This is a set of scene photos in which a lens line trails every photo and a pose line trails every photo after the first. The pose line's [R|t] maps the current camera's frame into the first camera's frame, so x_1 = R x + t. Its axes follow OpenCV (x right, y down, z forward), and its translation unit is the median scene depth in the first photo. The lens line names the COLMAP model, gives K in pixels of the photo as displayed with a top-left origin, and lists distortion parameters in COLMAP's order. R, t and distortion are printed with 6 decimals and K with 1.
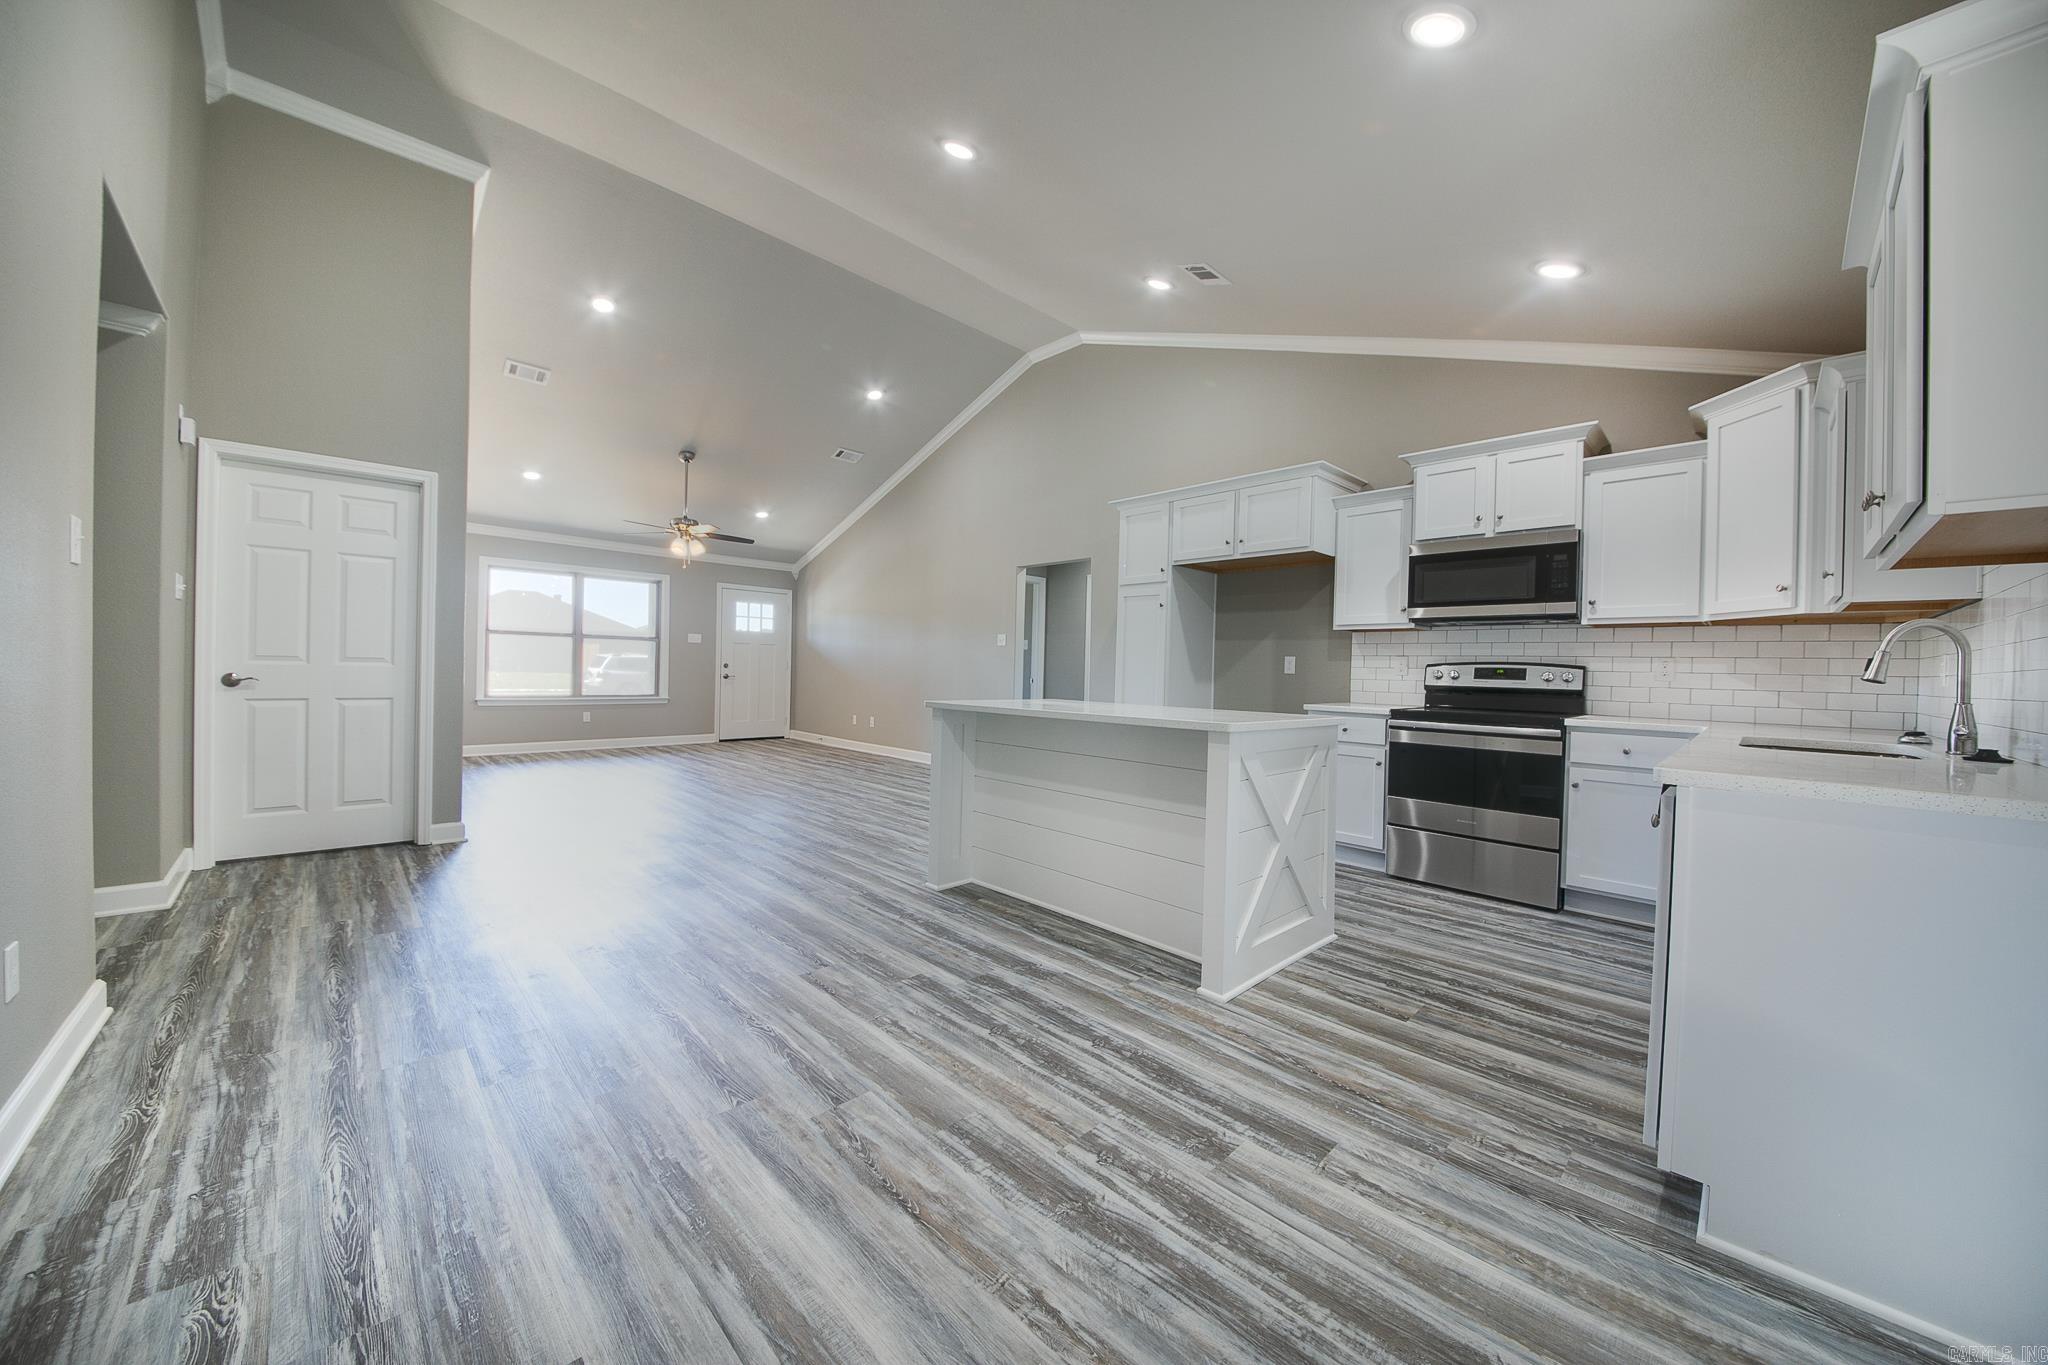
lens RADIAL K [[724.3, 0, 1025.4], [0, 724.3, 674.5], [0, 0, 1]] dist [0.029661, -0.025498]
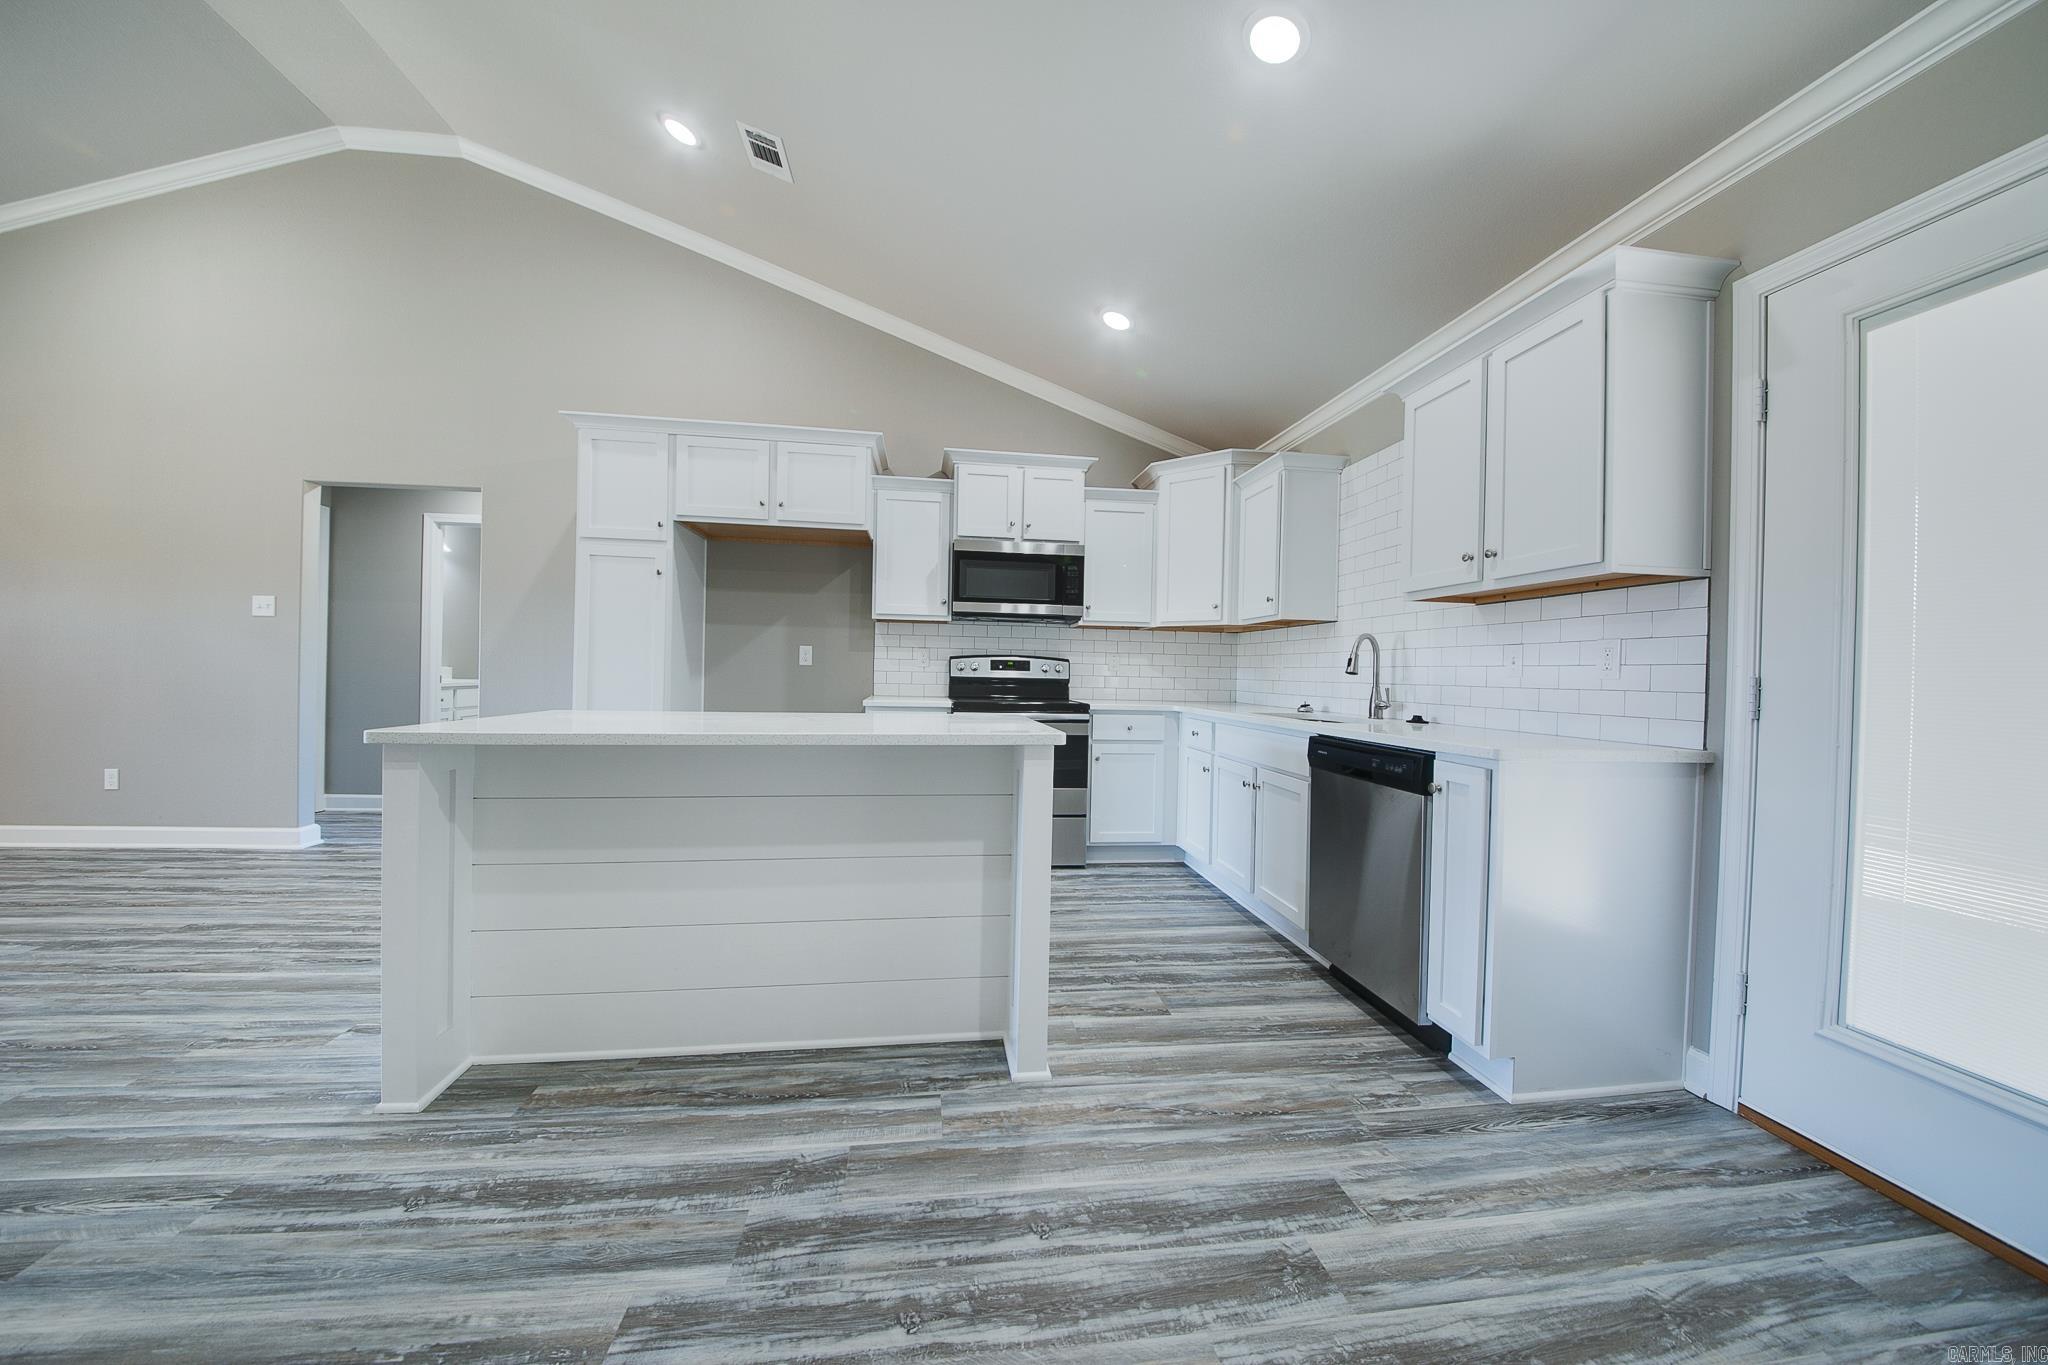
lens RADIAL K [[724.3, 0, 1025.4], [0, 724.3, 674.5], [0, 0, 1]] dist [0.029661, -0.025498]
pose [[0.596169, -0.016963, 0.802680, -0.284845], [0.000079, 0.999778, 0.021070, -0.013359], [-0.802859, -0.012498, 0.596038, 0.396657]]
